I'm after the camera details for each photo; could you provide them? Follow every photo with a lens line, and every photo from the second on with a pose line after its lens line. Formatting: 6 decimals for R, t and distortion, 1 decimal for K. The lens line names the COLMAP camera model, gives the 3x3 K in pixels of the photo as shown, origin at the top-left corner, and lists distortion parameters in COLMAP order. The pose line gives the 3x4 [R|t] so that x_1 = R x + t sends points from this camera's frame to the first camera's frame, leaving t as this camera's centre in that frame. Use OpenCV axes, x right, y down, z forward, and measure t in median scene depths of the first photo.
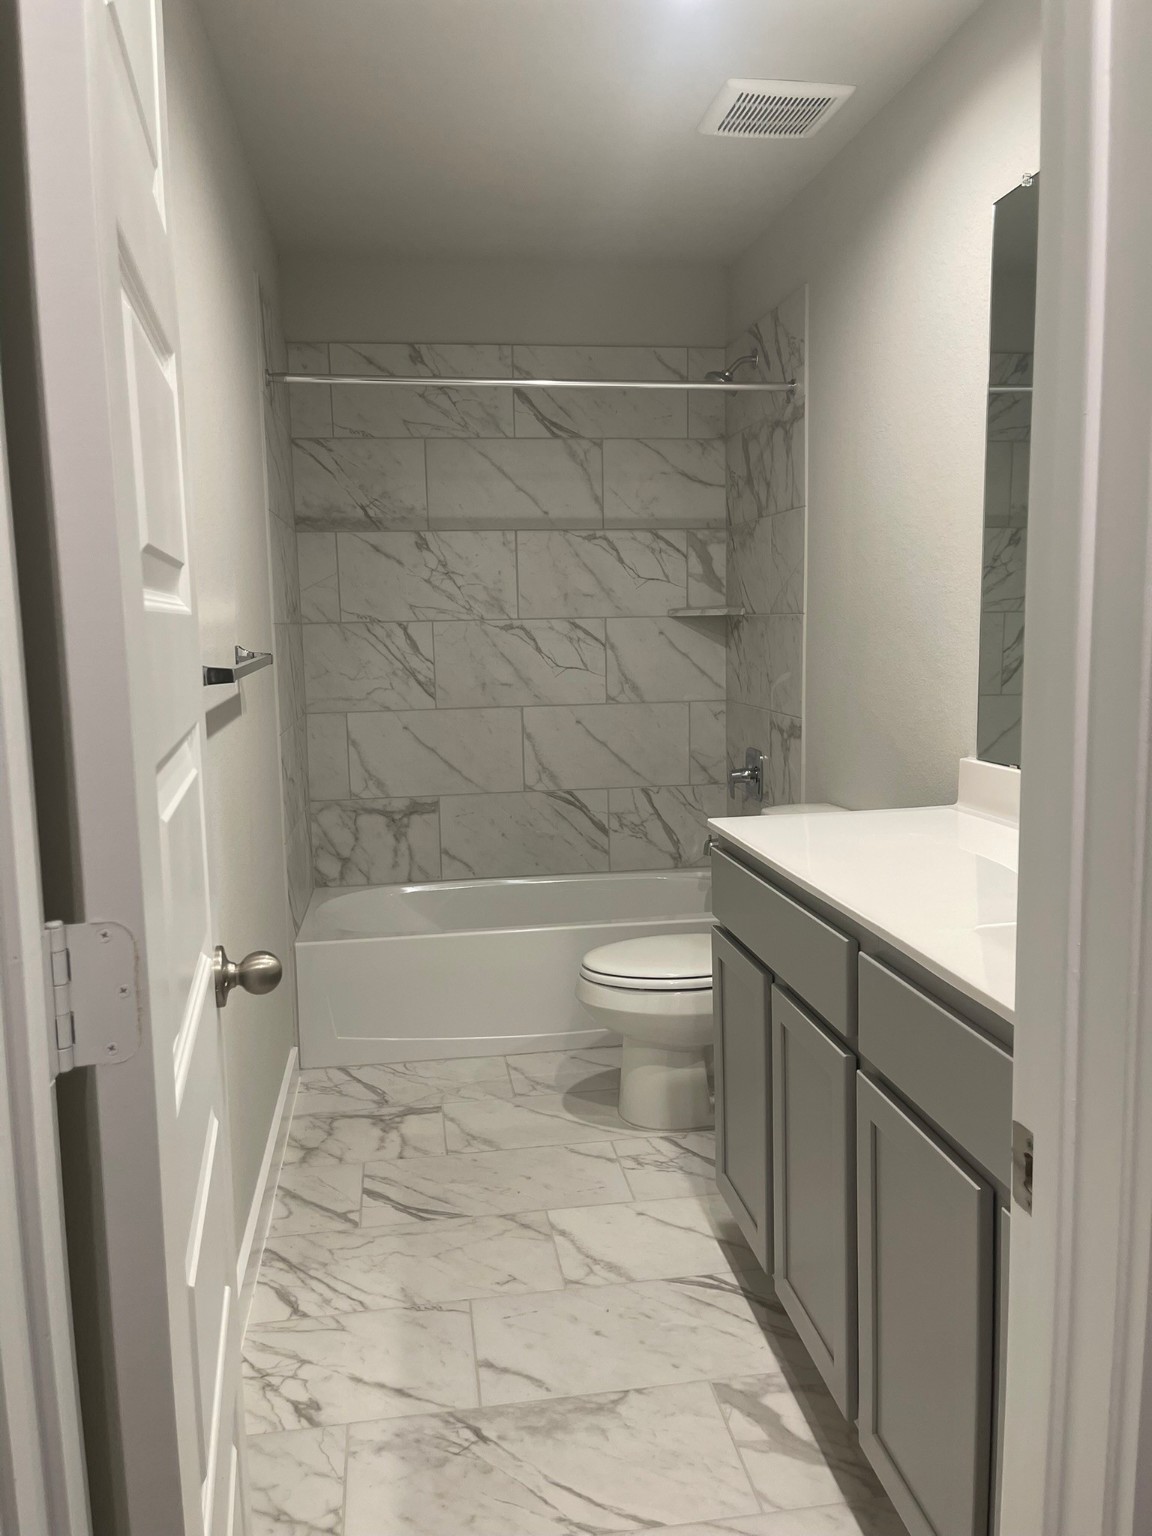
lens RADIAL K [[1149.3, 0, 571.0], [0, 1149.3, 778.0], [0, 0, 1]] dist [0.061867, -0.075218]
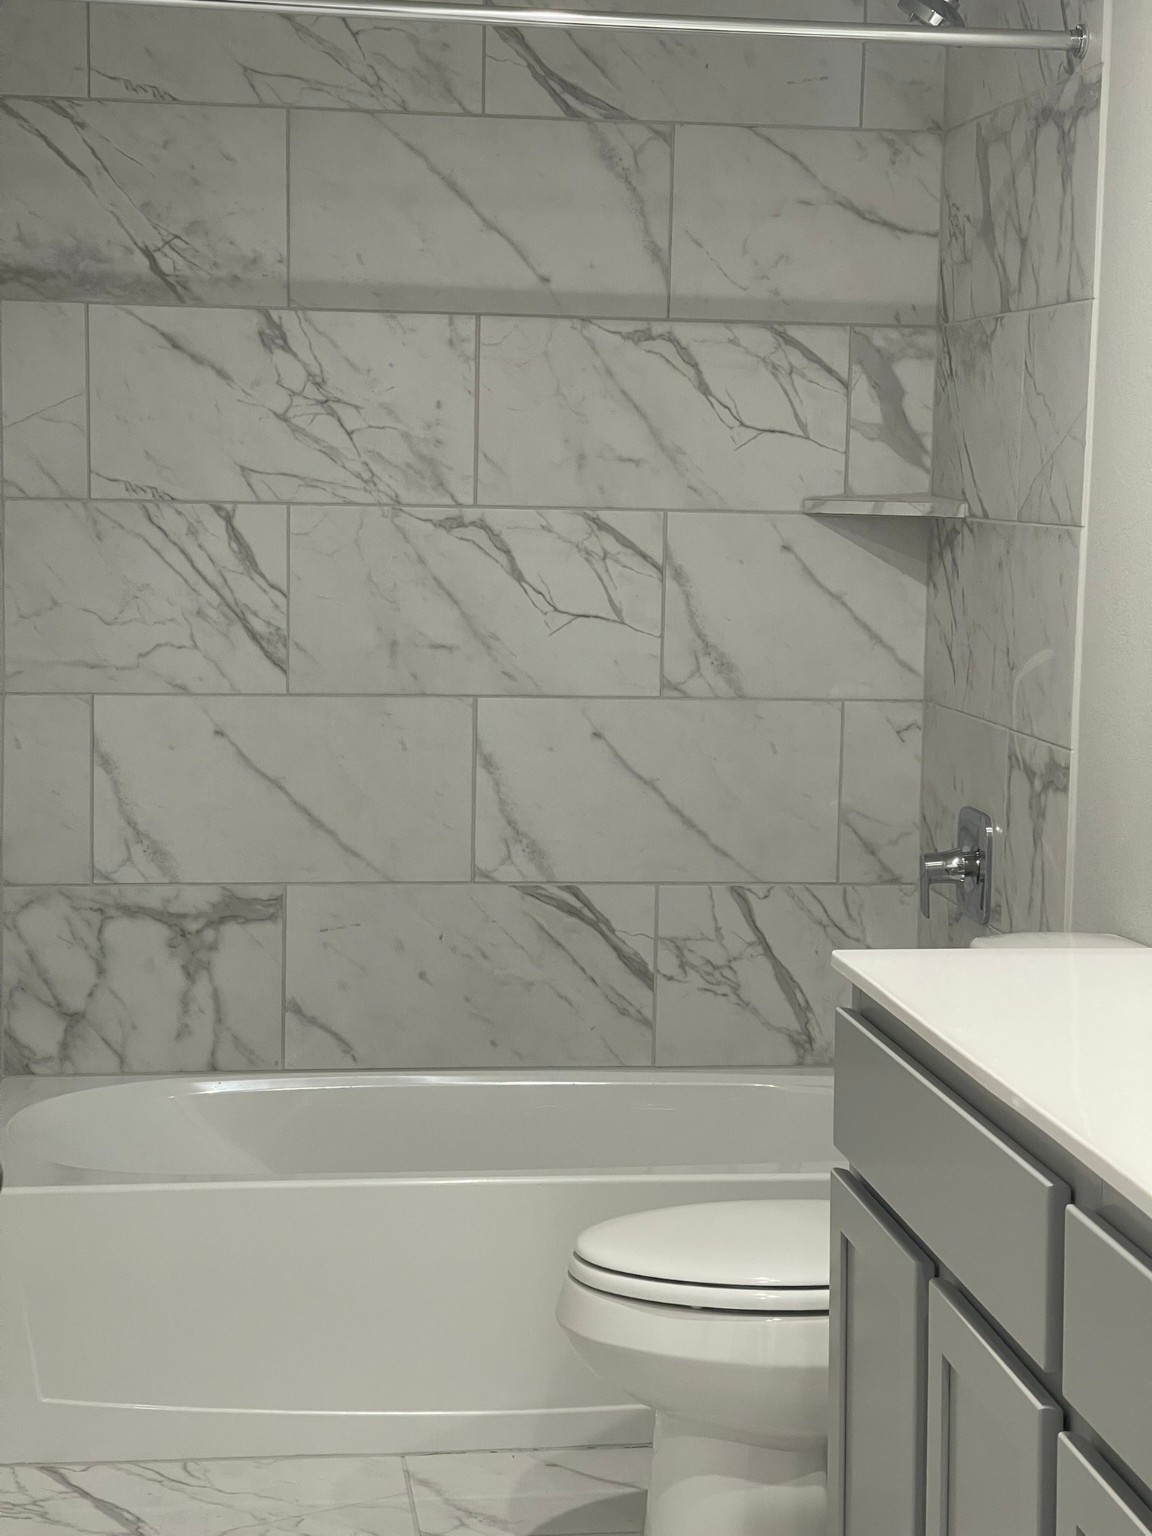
lens RADIAL K [[2845.5, 0, 579.1], [0, 2845.5, 762.8], [0, 0, 1]] dist [0.170834, 0.000000]
pose [[0.999114, 0.040648, -0.010885, 0.012479], [-0.040985, 0.998622, -0.032782, -0.000251], [0.009537, 0.033199, 0.999403, -0.136537]]
